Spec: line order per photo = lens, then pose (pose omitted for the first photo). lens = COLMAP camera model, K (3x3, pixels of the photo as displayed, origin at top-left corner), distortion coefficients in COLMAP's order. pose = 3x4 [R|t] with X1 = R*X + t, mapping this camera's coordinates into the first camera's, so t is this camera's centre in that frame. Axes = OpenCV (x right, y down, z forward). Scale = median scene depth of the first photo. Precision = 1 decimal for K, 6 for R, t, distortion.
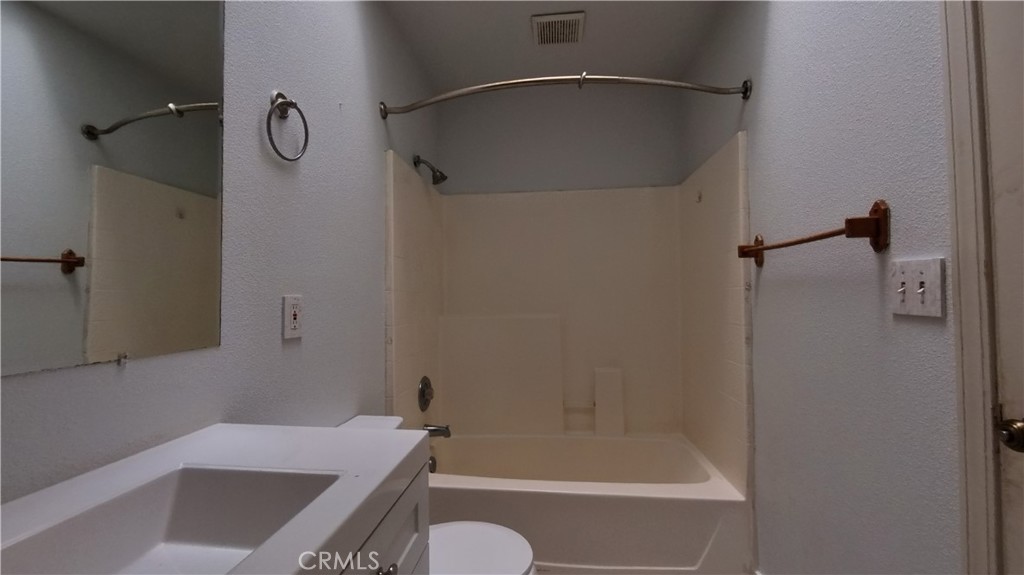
lens RADIAL K [[398.9, 0, 509.3], [0, 398.9, 286.4], [0, 0, 1]] dist [0.019459, -0.000094]
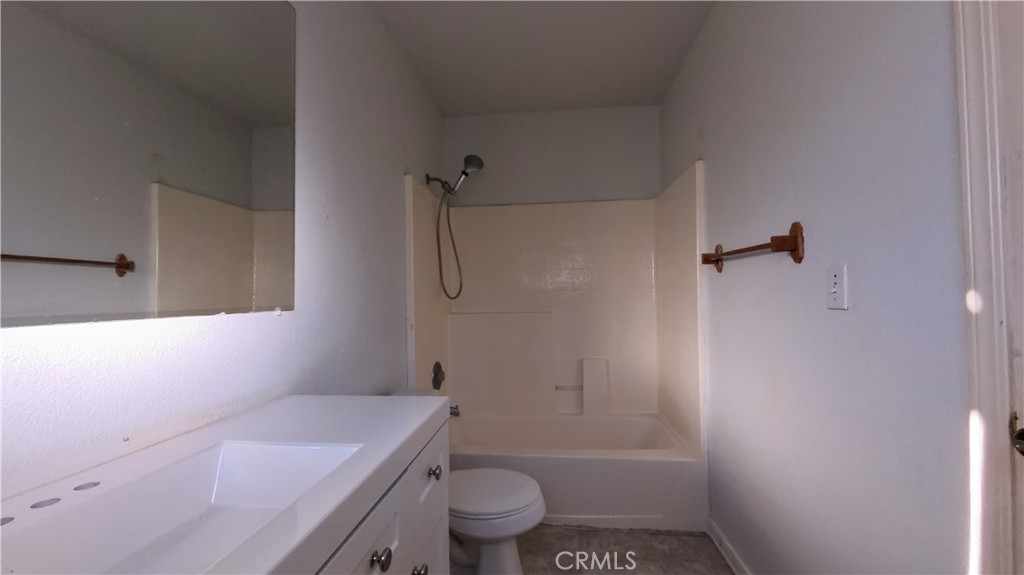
lens RADIAL K [[398.9, 0, 509.3], [0, 398.9, 286.4], [0, 0, 1]] dist [0.019459, -0.000094]
pose [[0.999988, 0.003040, 0.003769, 0.001043], [-0.003041, 0.999995, 0.000402, -0.005532], [-0.003768, -0.000414, 0.999993, -0.208731]]
